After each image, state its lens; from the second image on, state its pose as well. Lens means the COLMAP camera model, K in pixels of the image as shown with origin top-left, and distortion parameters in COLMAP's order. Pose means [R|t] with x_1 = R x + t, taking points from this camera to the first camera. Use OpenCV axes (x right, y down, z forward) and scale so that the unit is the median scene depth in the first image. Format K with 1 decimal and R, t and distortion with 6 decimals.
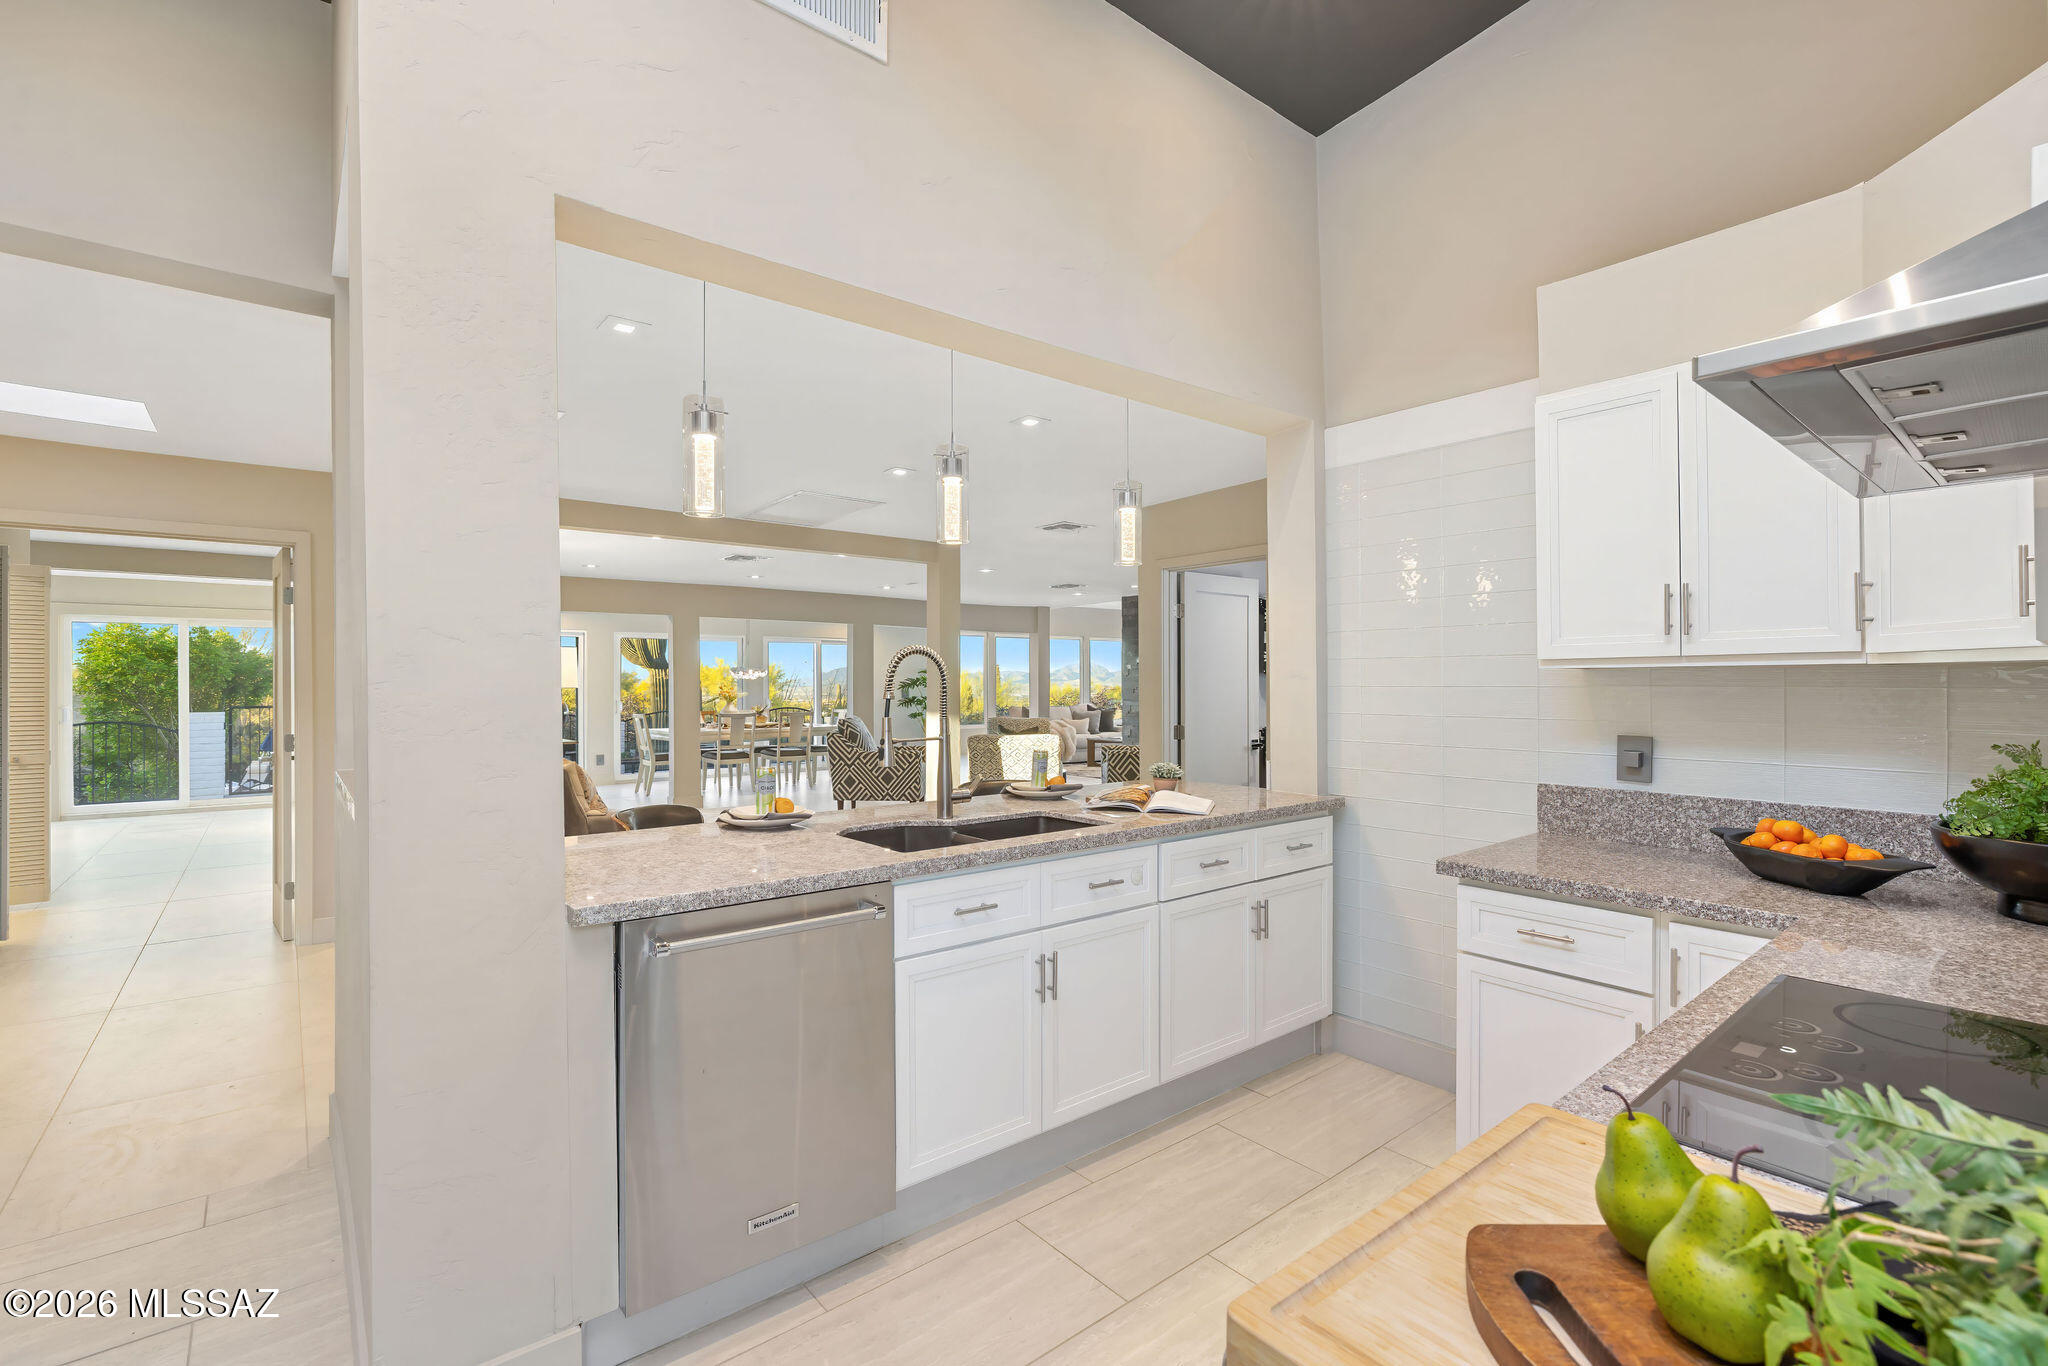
lens RADIAL K [[903.0, 0, 1022.8], [0, 903.0, 677.9], [0, 0, 1]] dist [0.000213, 0.000068]
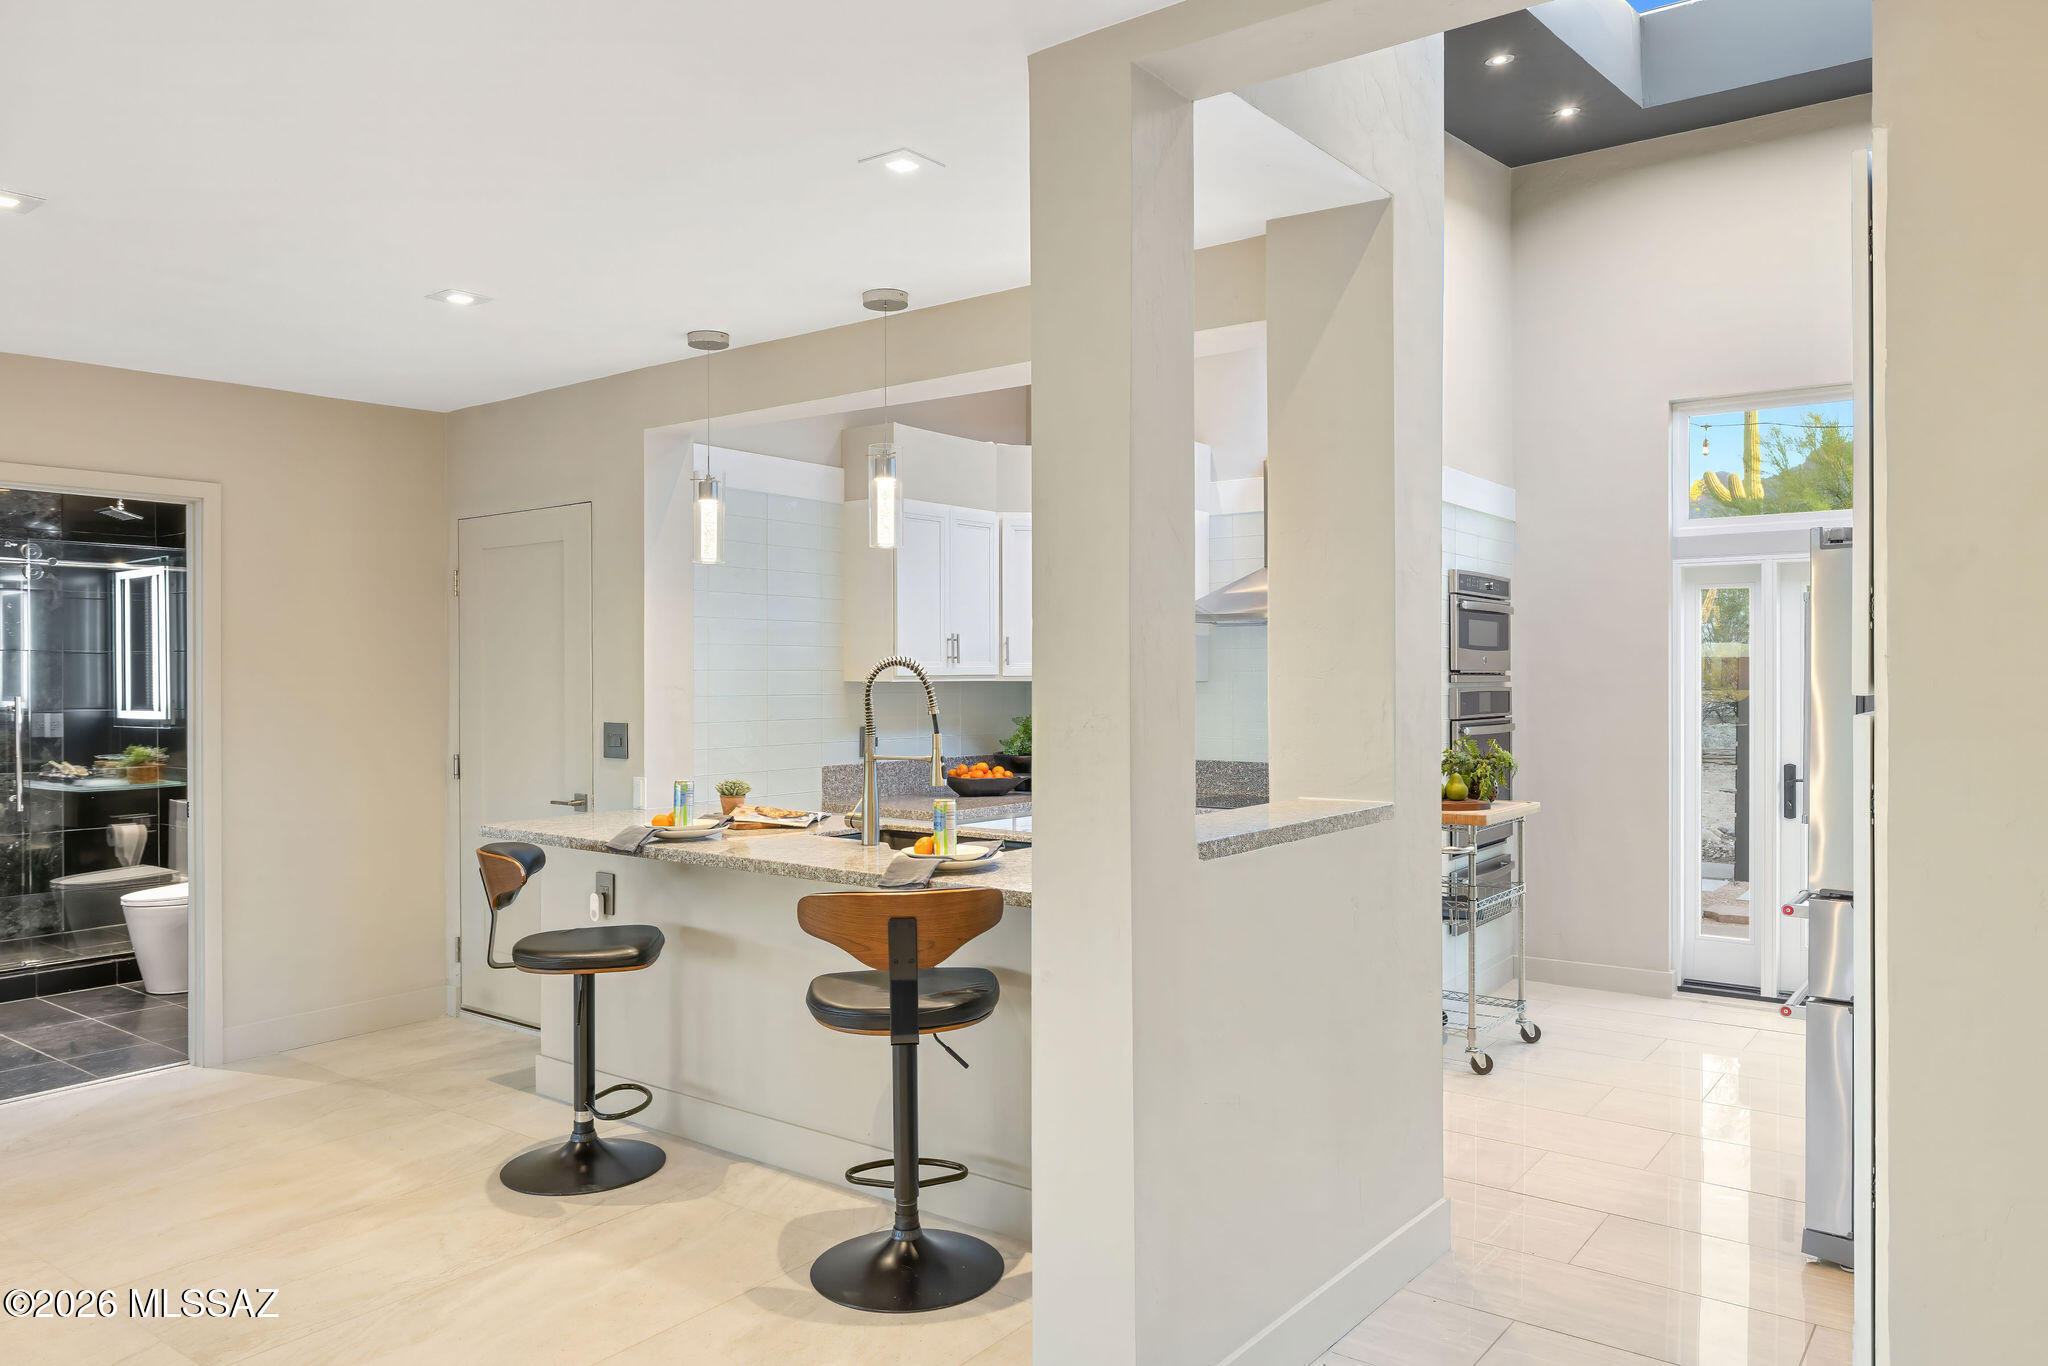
lens RADIAL K [[1409.4, 0, 1016.0], [0, 1409.4, 676.5], [0, 0, 1]] dist [-0.005727, -0.000377]
pose [[-0.239098, 0.004402, 0.970985, -1.604296], [-0.003227, 0.999981, -0.005328, -0.006044], [-0.970990, -0.004407, -0.239079, 1.284198]]
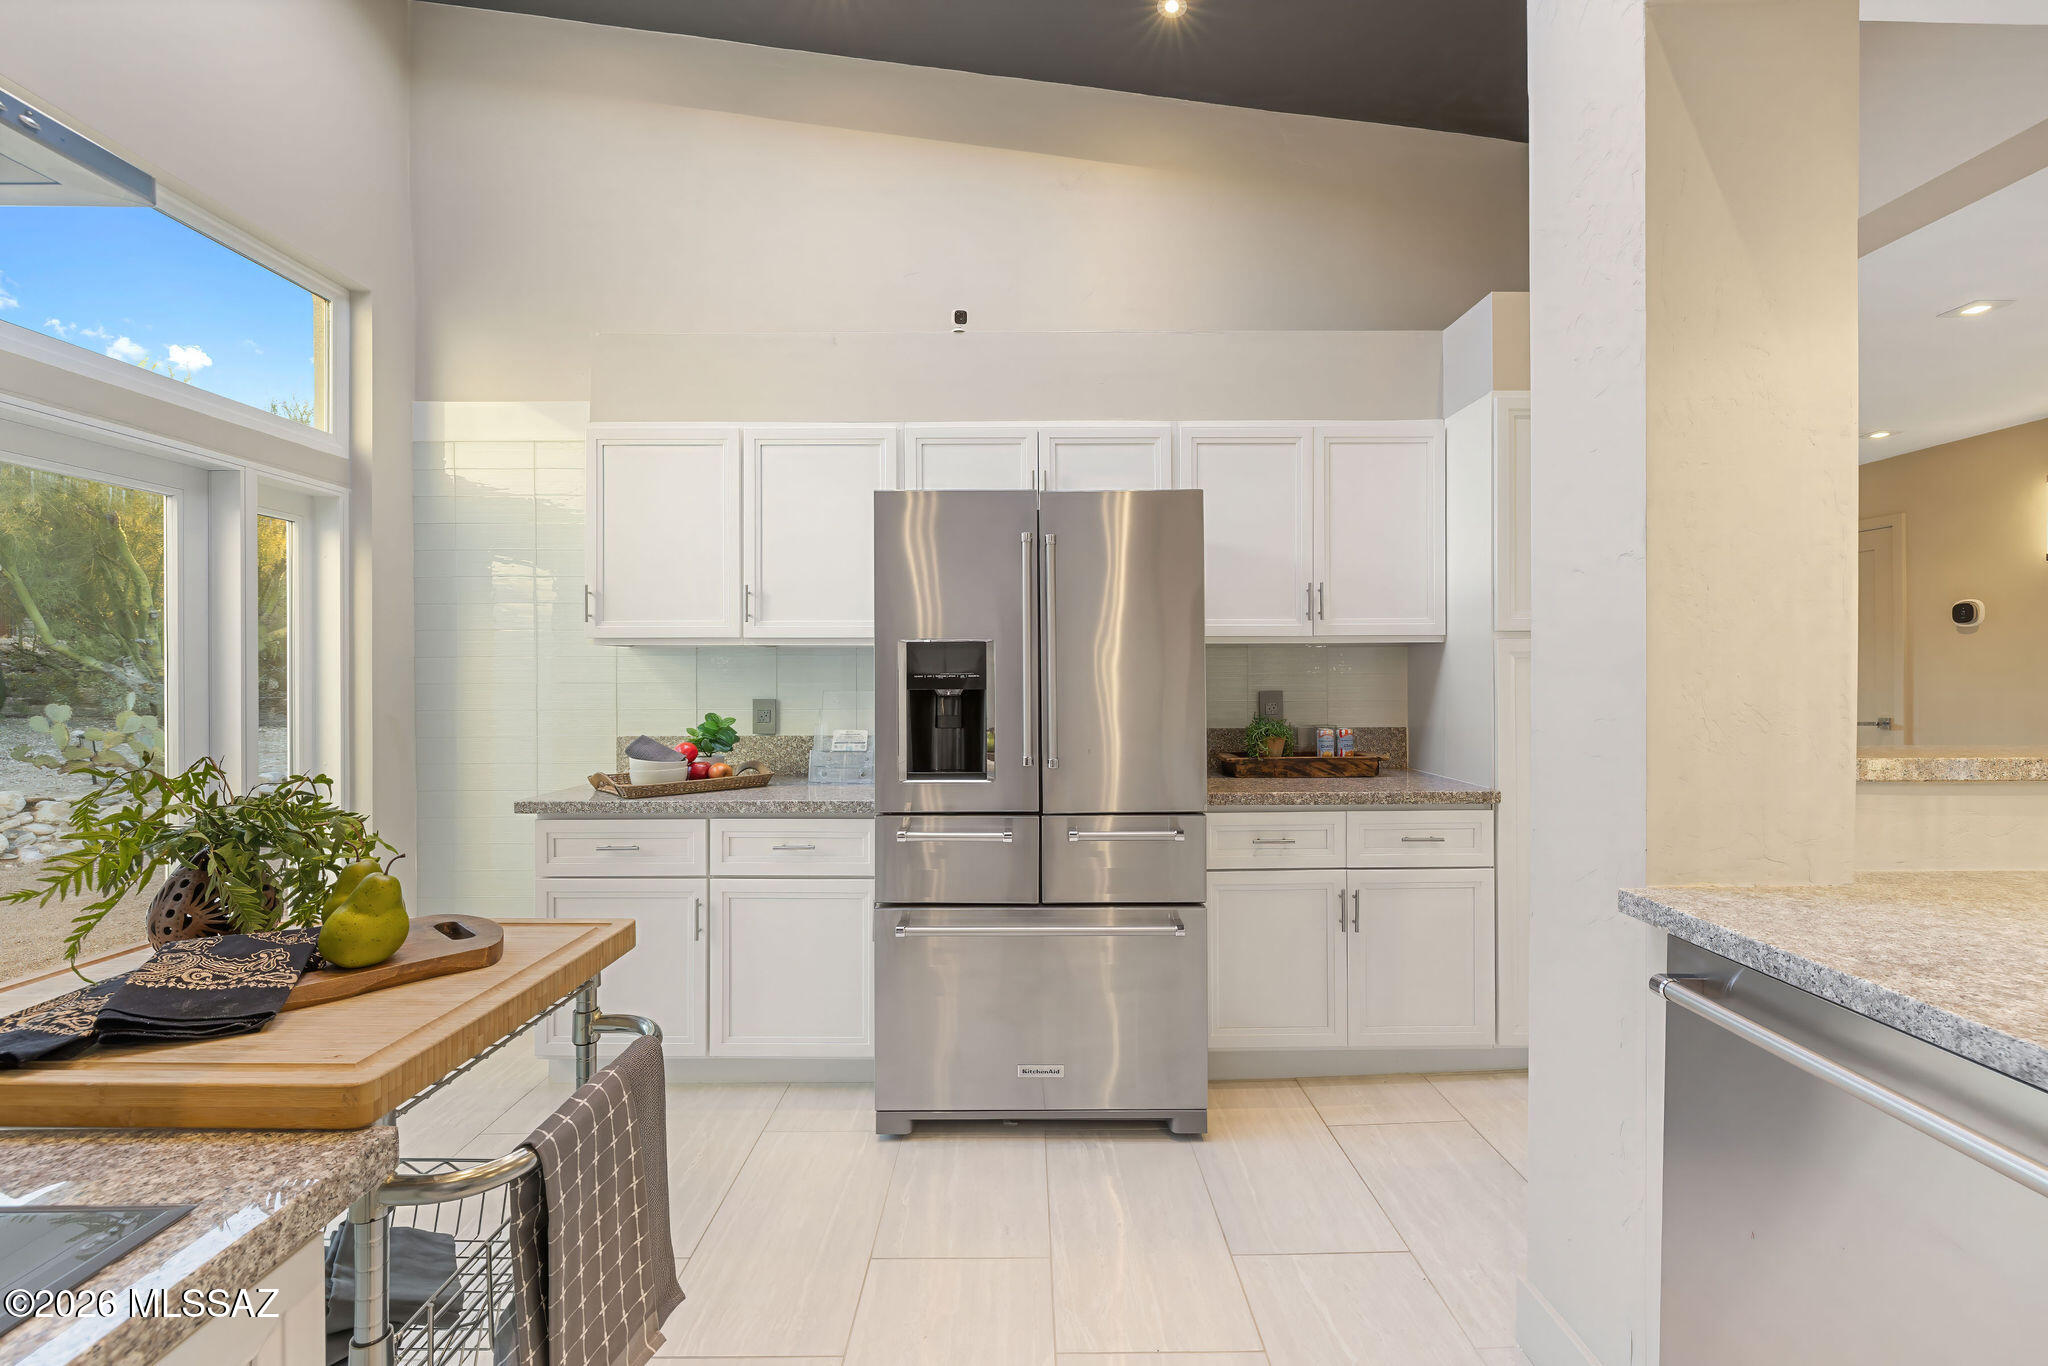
lens RADIAL K [[858.0, 0, 1025.2], [0, 858.0, 677.1], [0, 0, 1]] dist [0.000580, -0.000763]
pose [[-0.635662, 0.009616, -0.771908, 0.272006], [0.011858, 0.999926, 0.002692, 0.036971], [0.771877, -0.007442, -0.635729, 0.680065]]
